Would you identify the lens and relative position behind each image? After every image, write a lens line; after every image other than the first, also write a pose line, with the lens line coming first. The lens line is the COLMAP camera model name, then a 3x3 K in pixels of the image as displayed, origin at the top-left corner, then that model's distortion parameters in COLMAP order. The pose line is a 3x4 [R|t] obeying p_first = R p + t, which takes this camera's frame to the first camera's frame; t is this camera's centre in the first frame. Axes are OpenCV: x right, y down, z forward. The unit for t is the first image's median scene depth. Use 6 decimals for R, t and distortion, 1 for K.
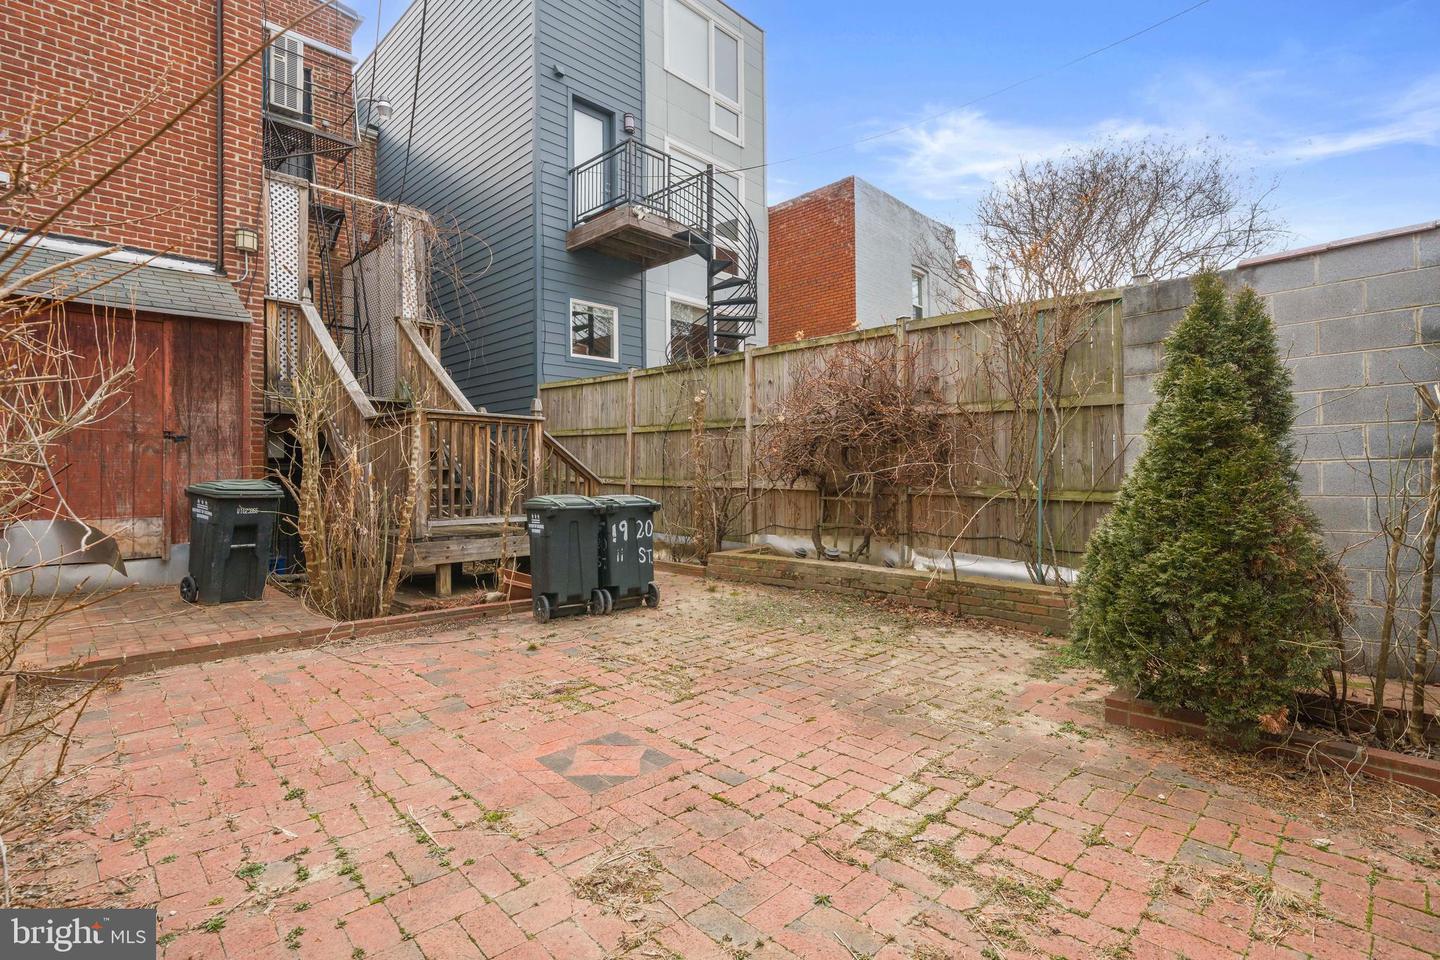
lens RADIAL K [[672.1, 0, 709.3], [0, 672.1, 477.2], [0, 0, 1]] dist [-0.000317, -0.000254]
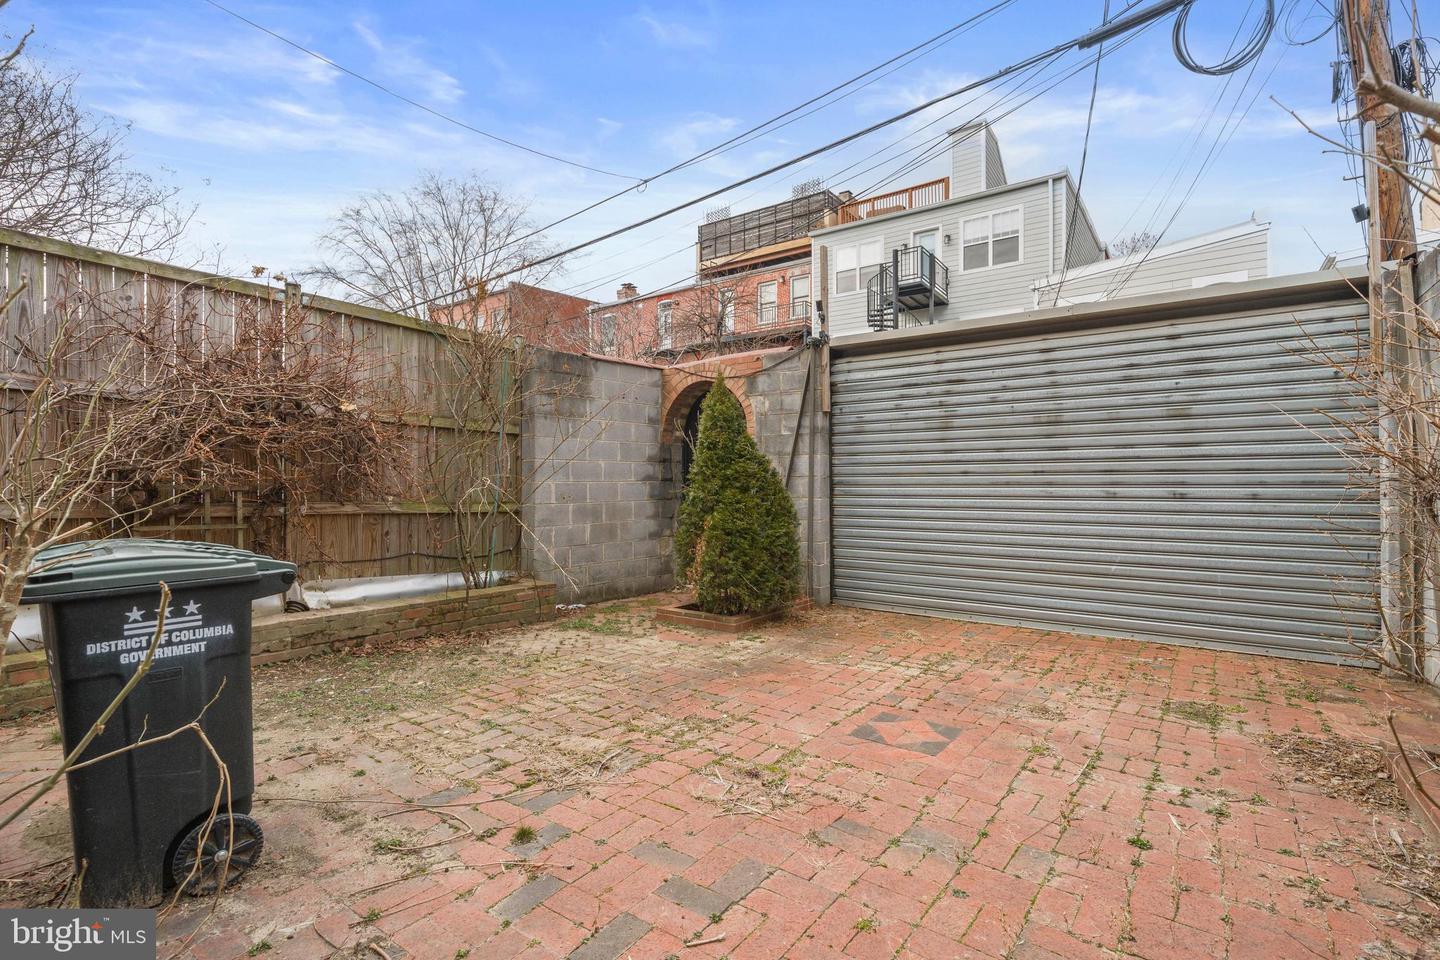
lens RADIAL K [[672.1, 0, 709.3], [0, 672.1, 477.2], [0, 0, 1]] dist [-0.000317, -0.000254]
pose [[-0.150107, 0.016356, 0.988534, -0.352169], [0.003675, 0.999865, -0.015985, -0.002520], [-0.988663, 0.001234, -0.150147, 0.419937]]
